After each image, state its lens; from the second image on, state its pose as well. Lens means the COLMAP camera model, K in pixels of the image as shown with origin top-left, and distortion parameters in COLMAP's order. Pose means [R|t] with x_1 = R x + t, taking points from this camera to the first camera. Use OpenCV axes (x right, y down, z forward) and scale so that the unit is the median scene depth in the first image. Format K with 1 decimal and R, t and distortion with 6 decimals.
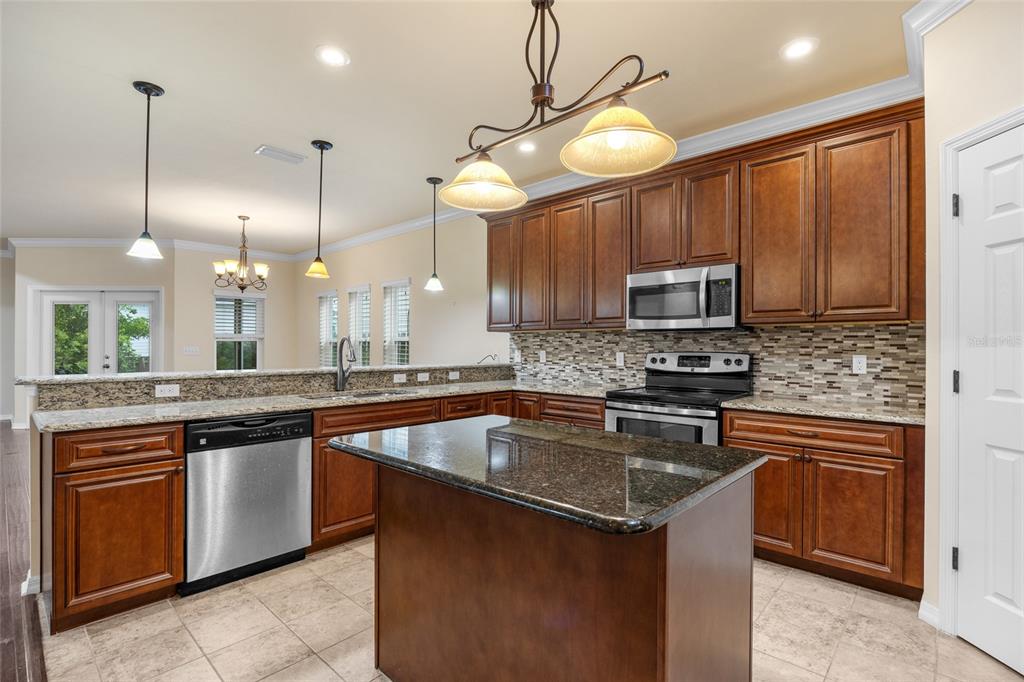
lens RADIAL K [[483.1, 0, 512.3], [0, 483.1, 345.0], [0, 0, 1]] dist [-0.003334, -0.000118]
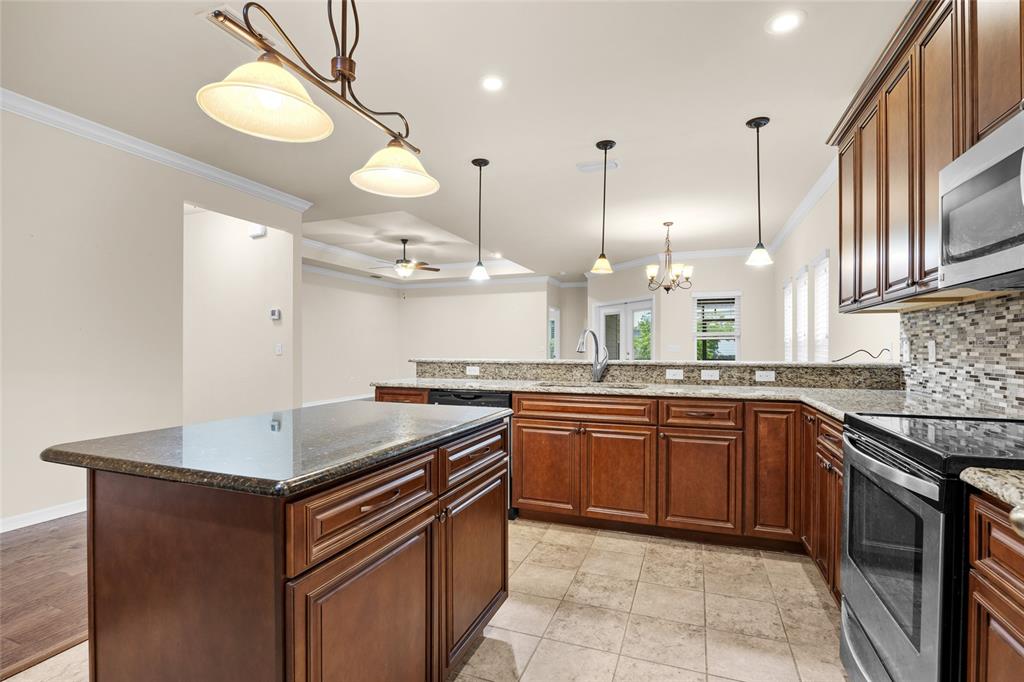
lens RADIAL K [[483.1, 0, 513.8], [0, 483.1, 346.9], [0, 0, 1]] dist [-0.003334, -0.000118]
pose [[0.377904, -0.004323, -0.925835, 0.442095], [0.005772, 0.999981, -0.002313, 0.019023], [0.925827, -0.004470, 0.377922, 0.381817]]
